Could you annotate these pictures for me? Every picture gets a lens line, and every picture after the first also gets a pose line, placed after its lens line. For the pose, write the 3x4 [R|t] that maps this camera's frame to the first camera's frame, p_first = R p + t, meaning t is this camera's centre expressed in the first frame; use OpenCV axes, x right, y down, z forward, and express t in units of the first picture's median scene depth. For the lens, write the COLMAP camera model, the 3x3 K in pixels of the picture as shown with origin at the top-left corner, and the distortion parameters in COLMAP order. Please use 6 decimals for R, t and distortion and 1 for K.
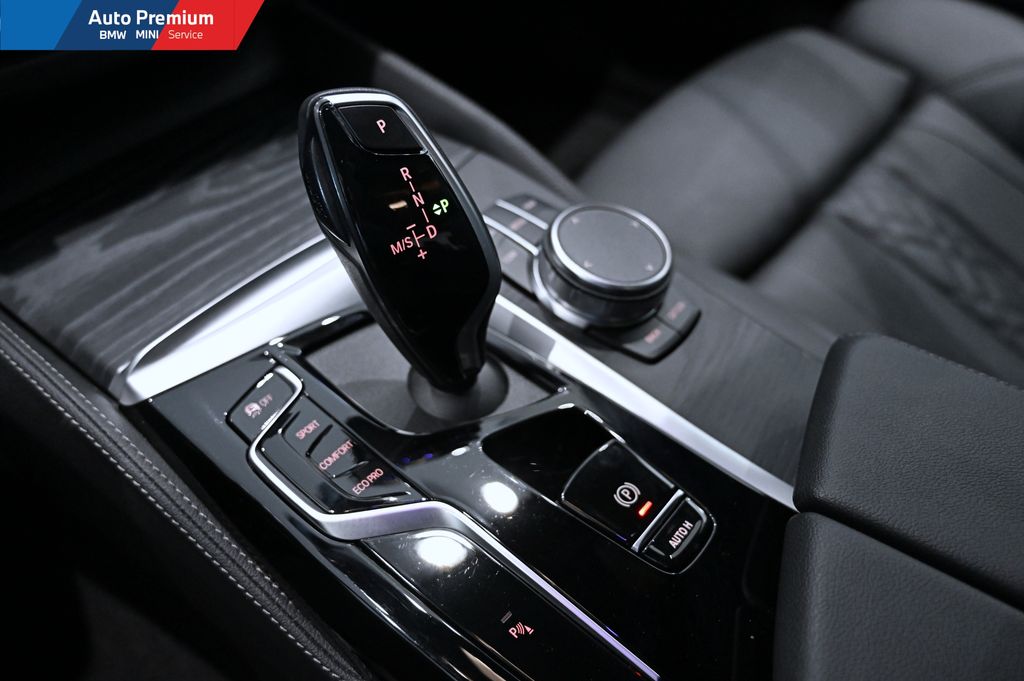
lens RADIAL K [[865.1, 0, 506.3], [0, 865.1, 343.2], [0, 0, 1]] dist [0.032686, -0.004262]
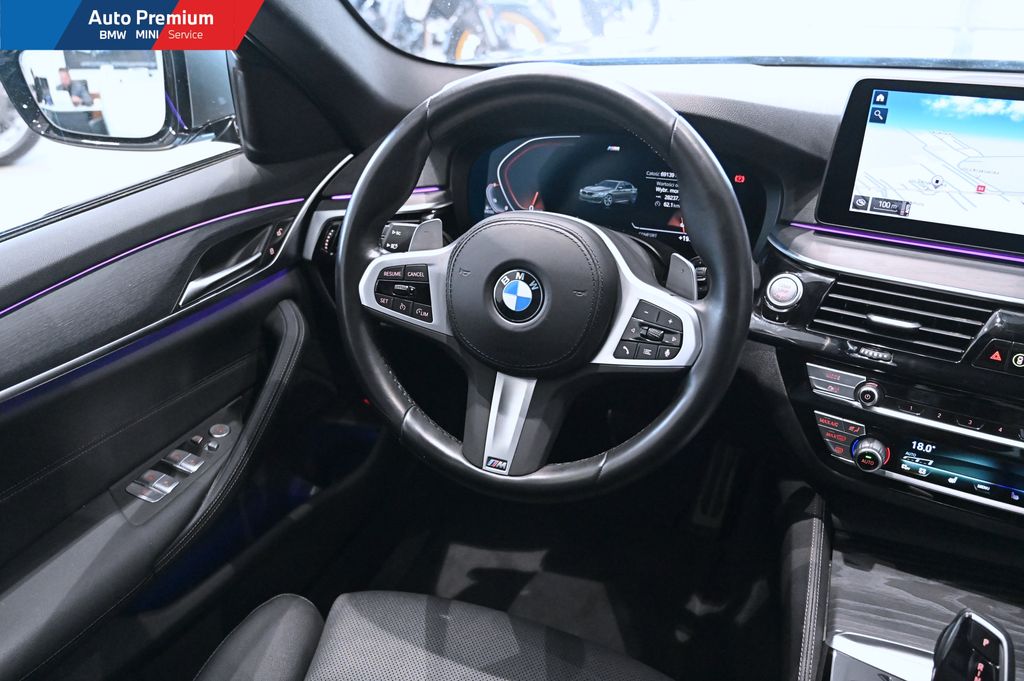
lens RADIAL K [[816.6, 0, 504.6], [0, 816.6, 342.4], [0, 0, 1]] dist [-0.006298, -0.005994]
pose [[0.296854, 0.449824, -0.842340, 0.660900], [-0.661402, 0.733113, 0.158407, -0.254911], [0.688786, 0.510101, 0.515142, -0.931417]]
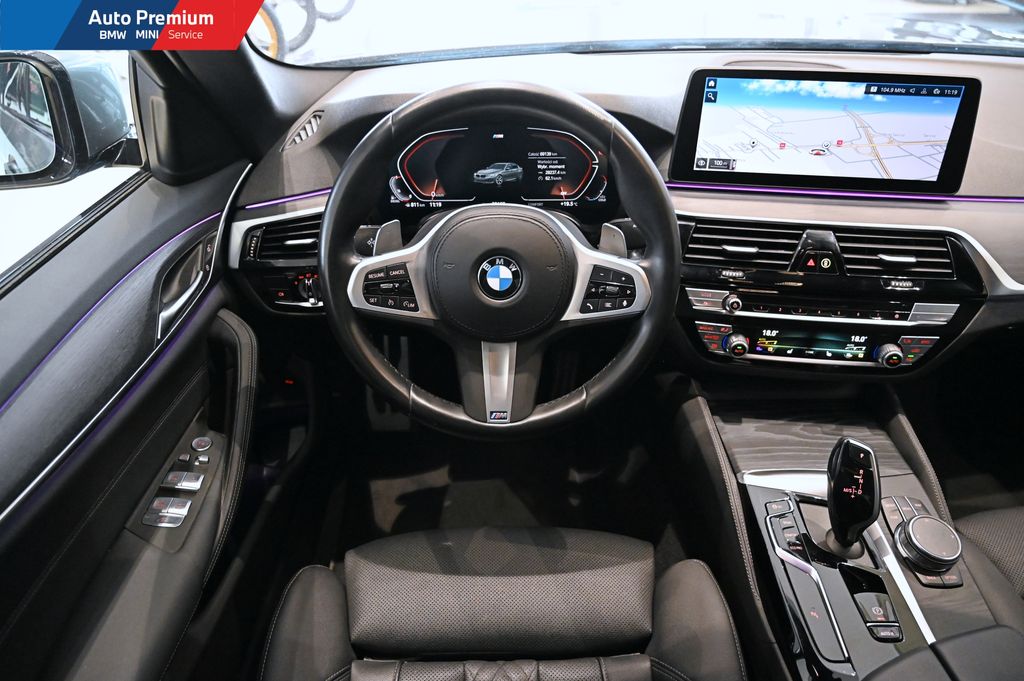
lens RADIAL K [[674.4, 0, 514.2], [0, 674.4, 343.8], [0, 0, 1]] dist [-0.015414, 0.006264]
pose [[0.647848, 0.439524, -0.622183, 0.302900], [-0.543360, 0.839067, 0.026962, 0.026200], [0.533903, 0.320602, 0.782407, -1.377971]]
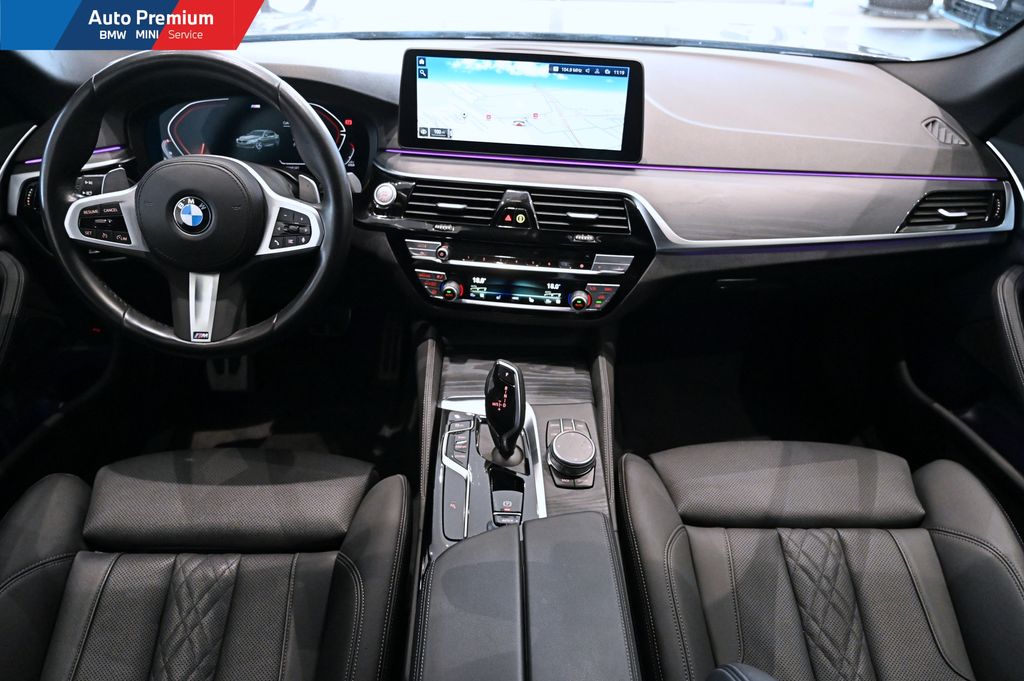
lens RADIAL K [[690.7, 0, 508.7], [0, 690.7, 340.5], [0, 0, 1]] dist [-0.018629, 0.008772]
pose [[0.649041, 0.438192, -0.621879, 1.297738], [-0.559106, 0.829096, 0.000676, -0.296893], [0.515894, 0.347258, 0.783113, -1.085804]]
